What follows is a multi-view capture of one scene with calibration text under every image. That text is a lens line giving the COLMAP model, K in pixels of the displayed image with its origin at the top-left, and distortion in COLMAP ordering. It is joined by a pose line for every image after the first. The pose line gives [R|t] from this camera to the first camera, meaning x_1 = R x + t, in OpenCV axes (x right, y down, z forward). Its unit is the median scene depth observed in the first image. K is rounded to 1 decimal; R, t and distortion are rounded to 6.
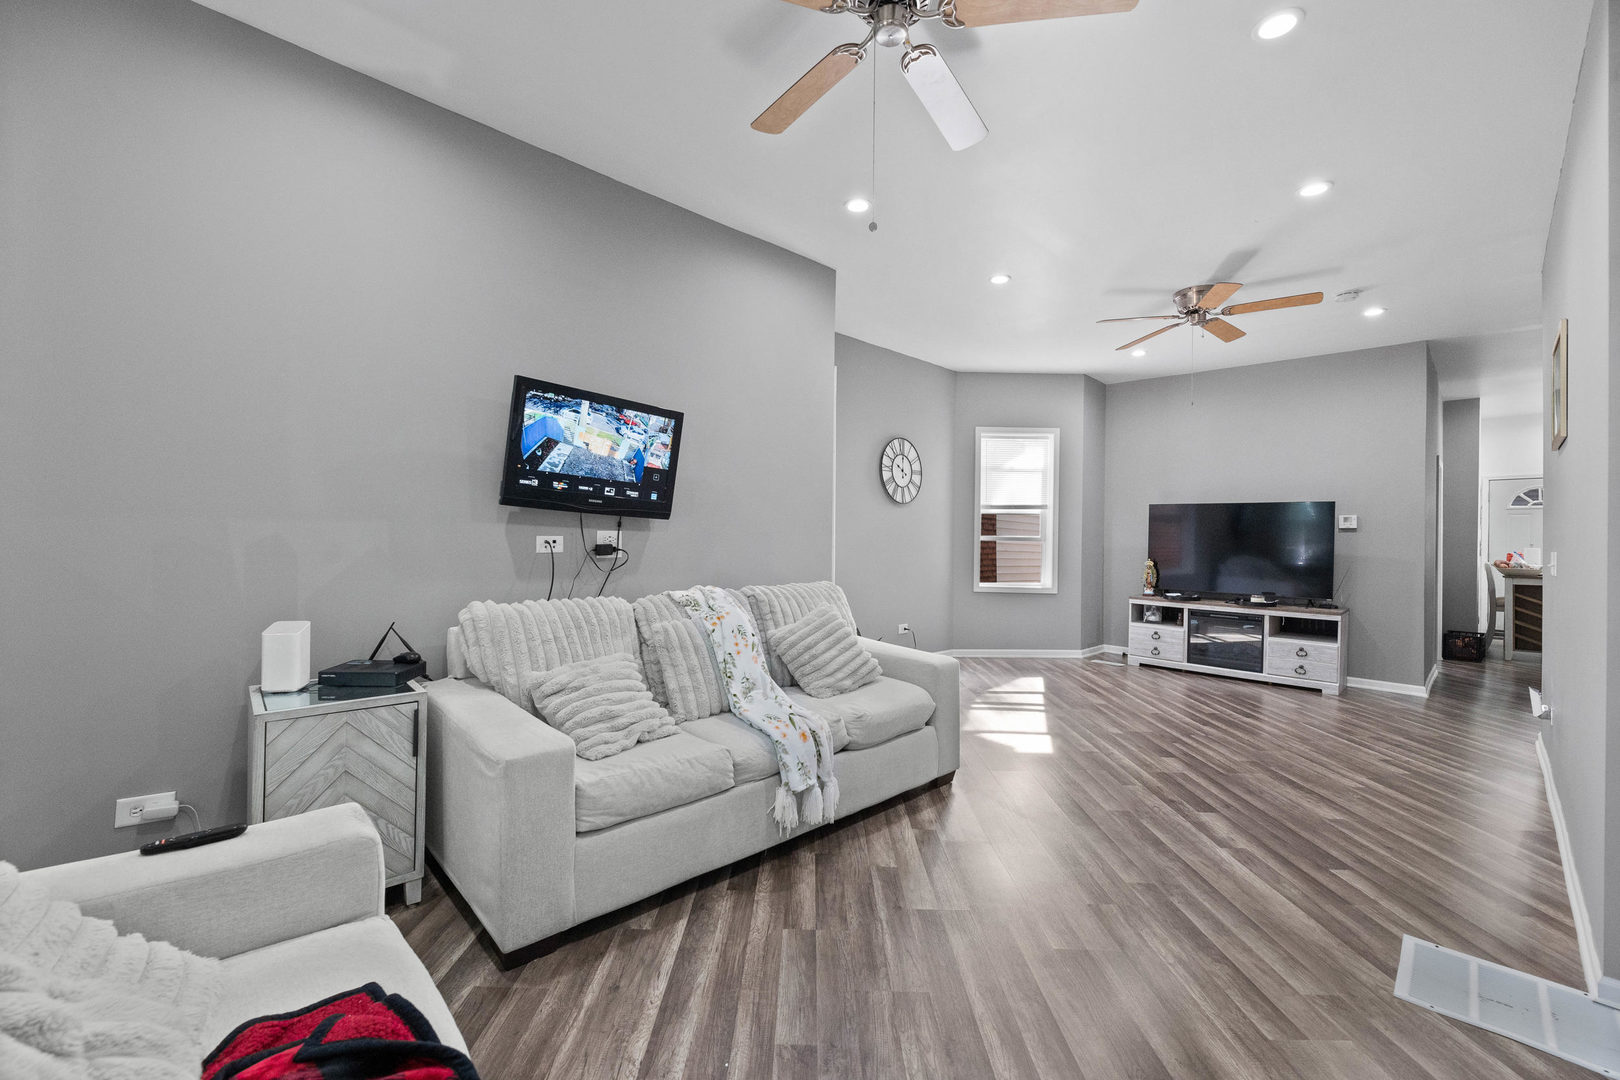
lens RADIAL K [[652.9, 0, 806.9], [0, 652.9, 534.7], [0, 0, 1]] dist [-0.000341, -0.000299]
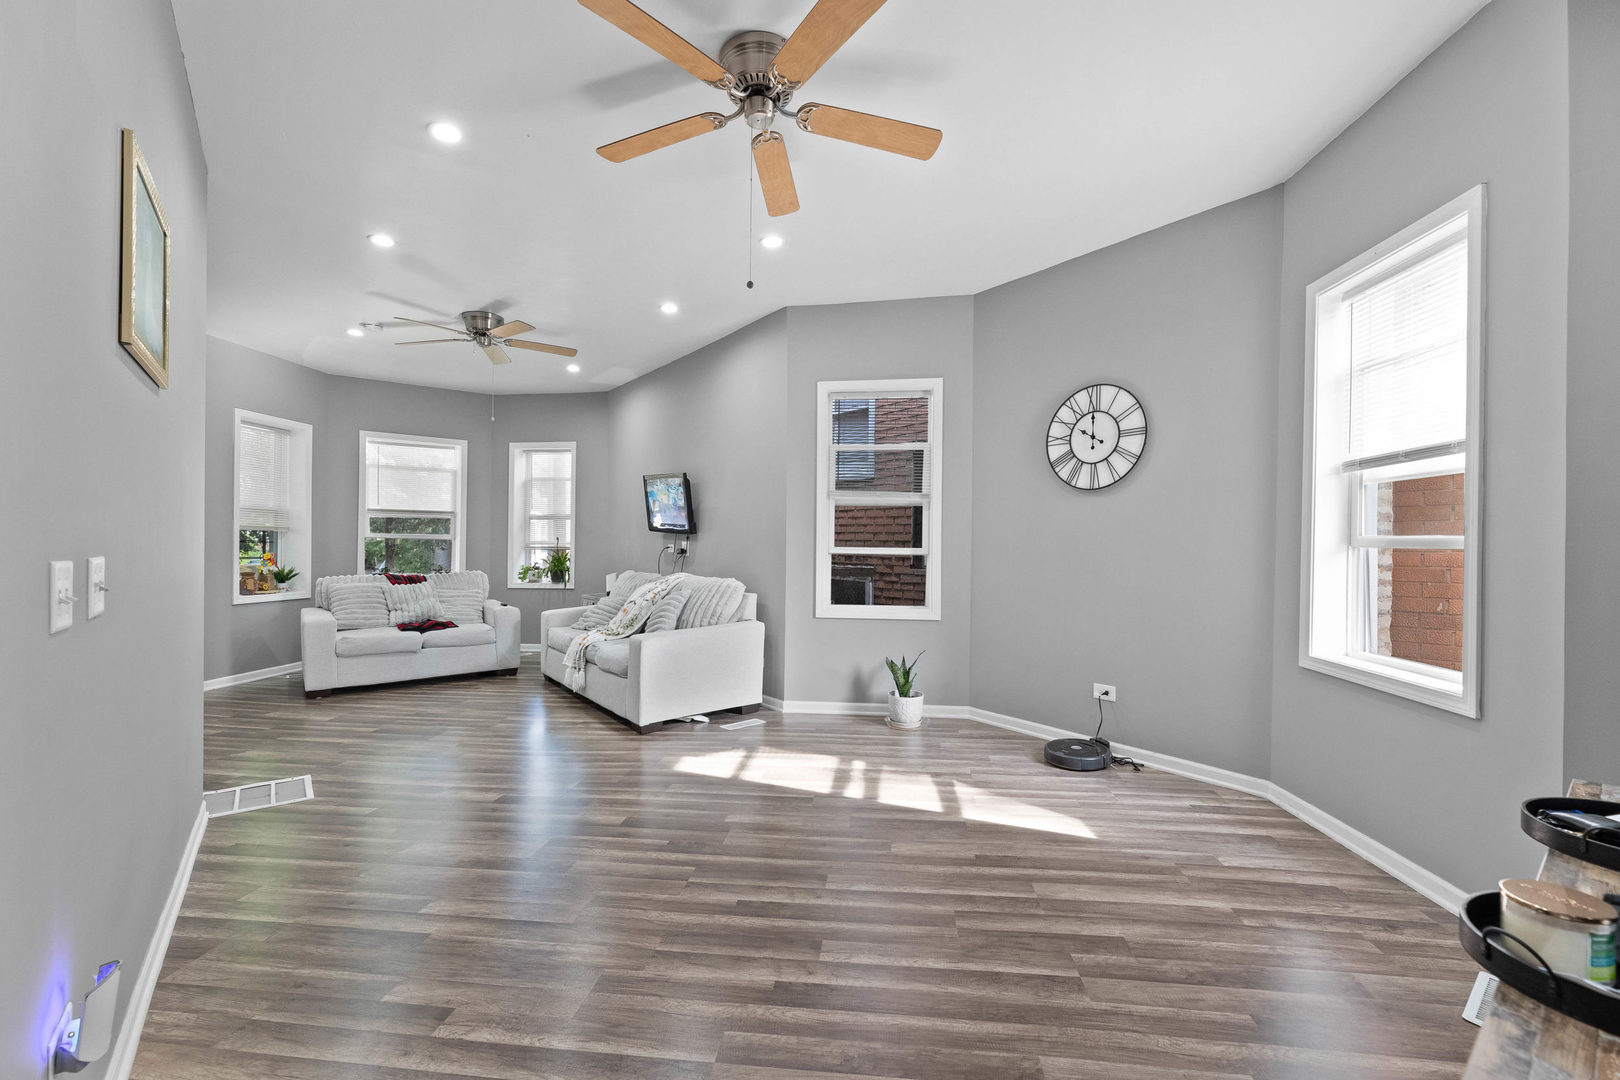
lens RADIAL K [[662.4, 0, 804.4], [0, 662.4, 544.4], [0, 0, 1]] dist [-0.001886, -0.000235]
pose [[-0.103111, -0.011964, -0.994598, 0.867924], [-0.001238, 0.999928, -0.011900, 0.013685], [0.994669, 0.000004, -0.103118, 0.852259]]
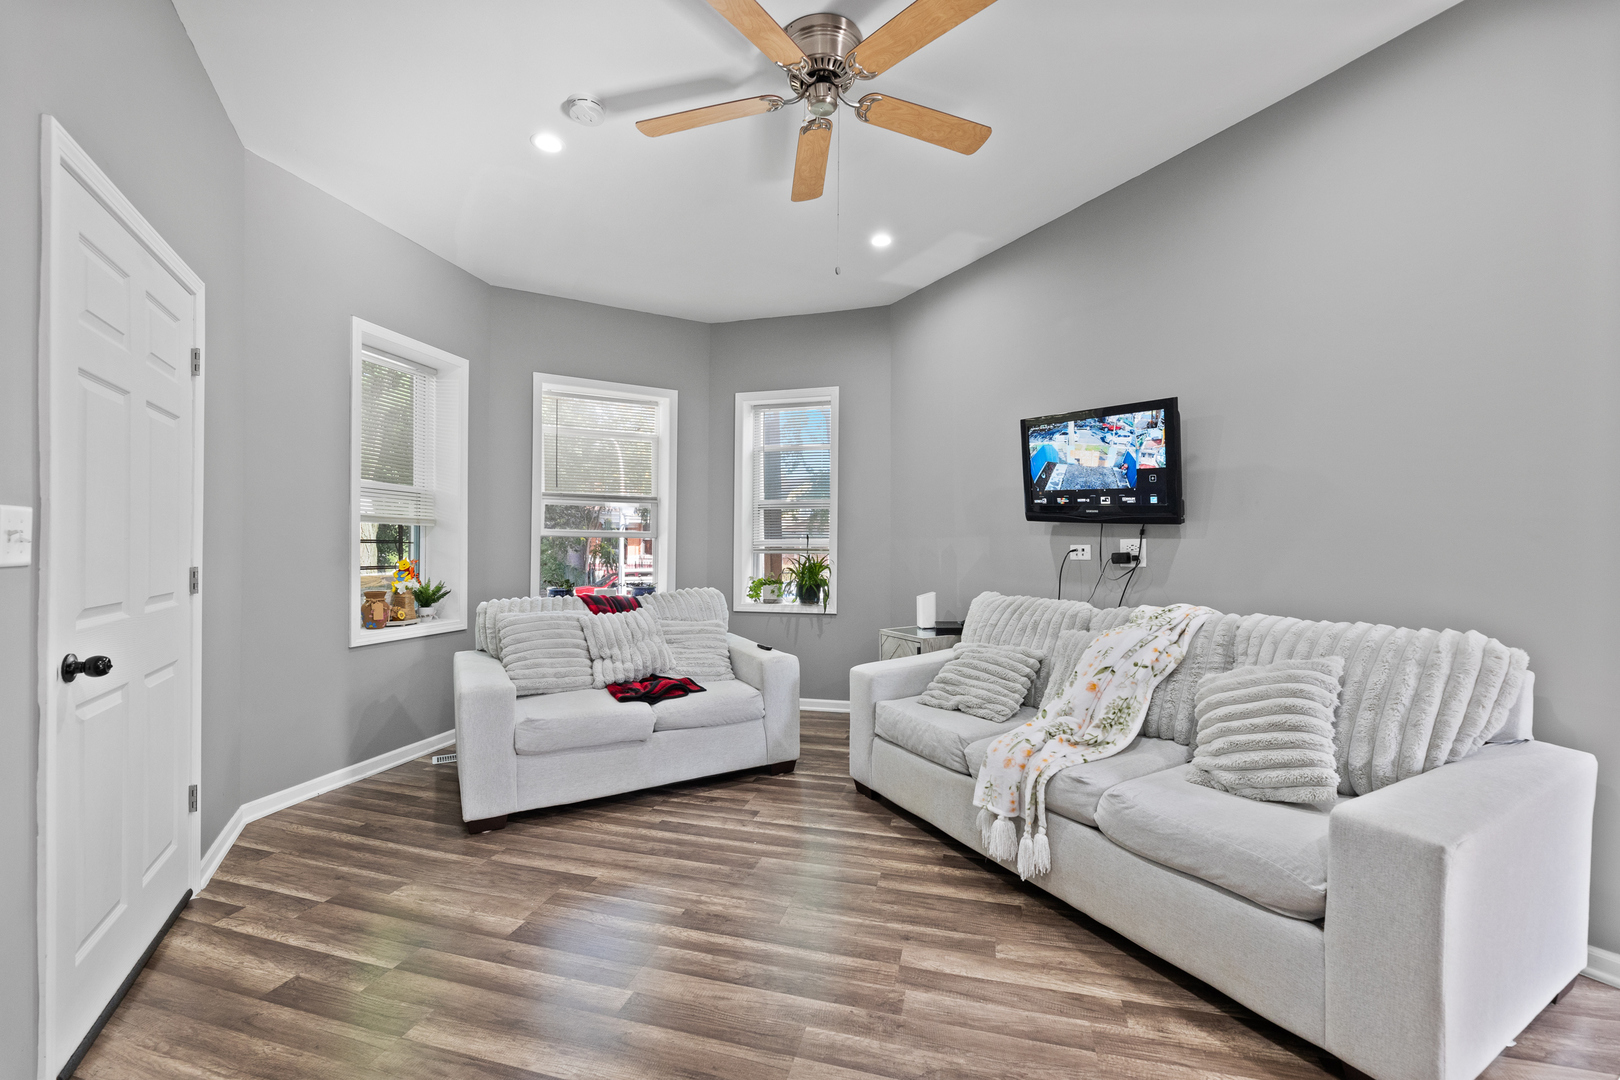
lens RADIAL K [[656.6, 0, 809.8], [0, 656.6, 545.8], [0, 0, 1]] dist [-0.001485, -0.000122]
pose [[-0.246646, -0.010715, -0.969046, 0.424254], [-0.000617, 0.999940, -0.010900, 0.008341], [0.969105, -0.002090, -0.246638, 0.428407]]
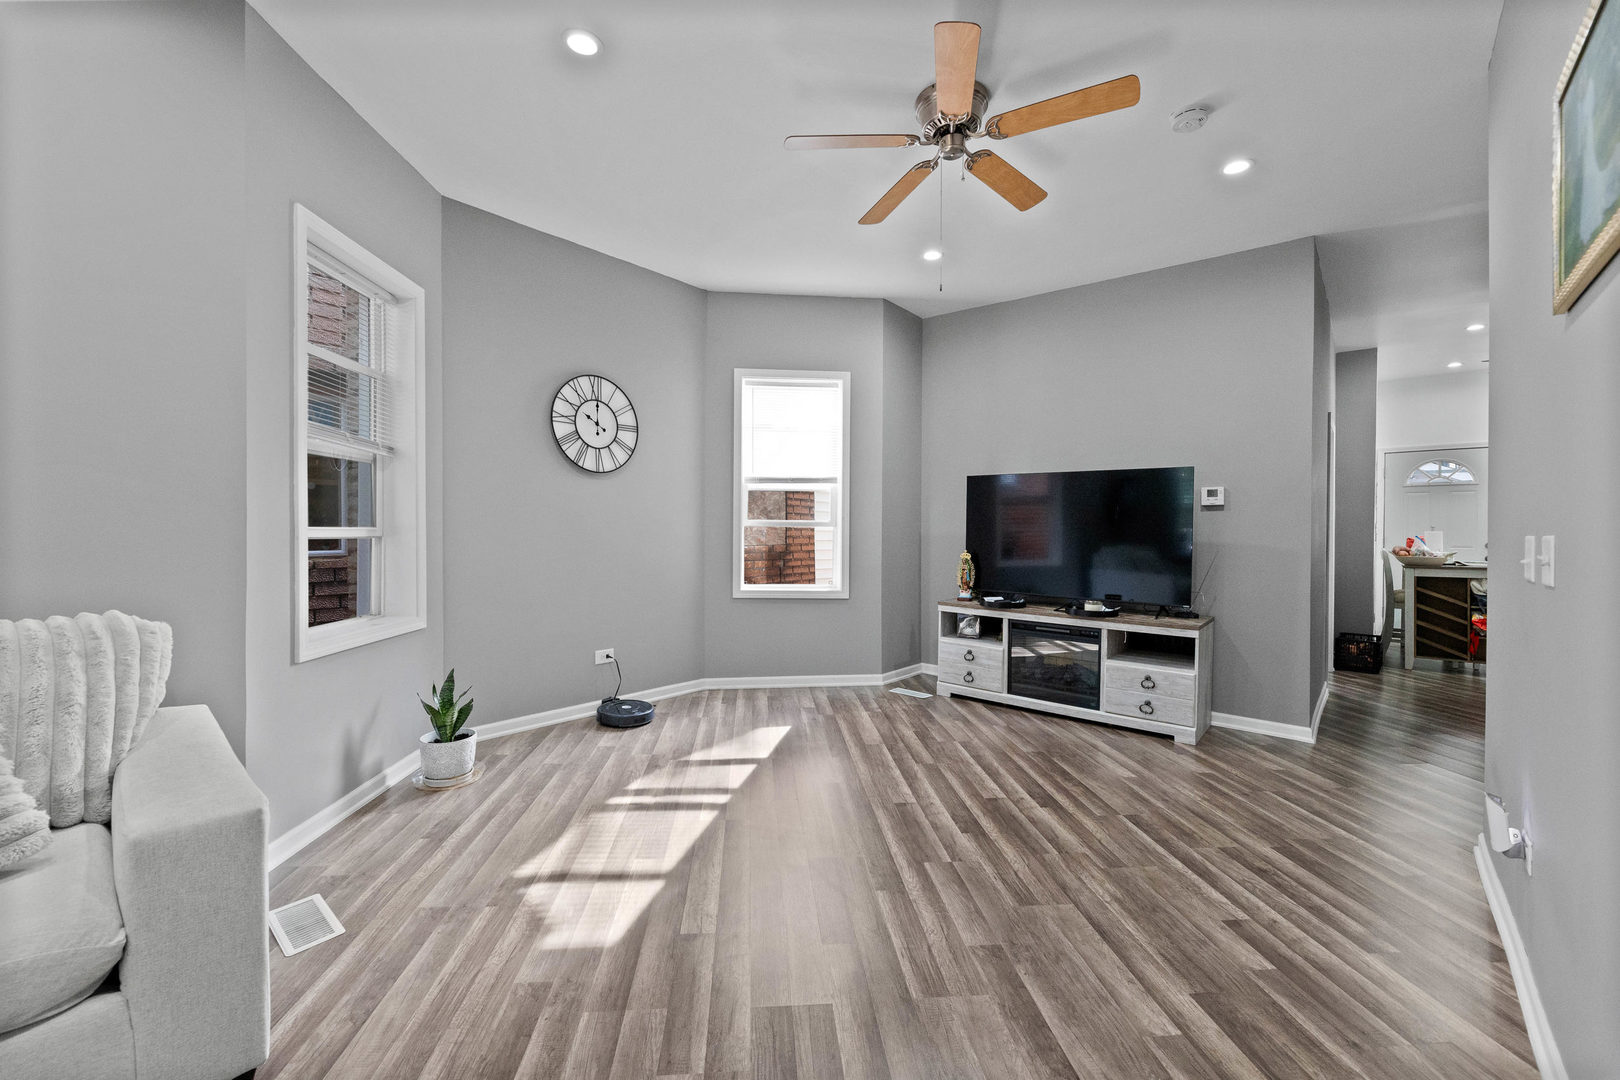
lens RADIAL K [[652.3, 0, 804.6], [0, 652.3, 533.3], [0, 0, 1]] dist [-0.001032, 0.000085]
pose [[0.996020, -0.008056, 0.088760, 0.323108], [0.006933, 0.999892, 0.012946, 0.008618], [-0.088855, -0.012279, 0.995969, 0.330755]]
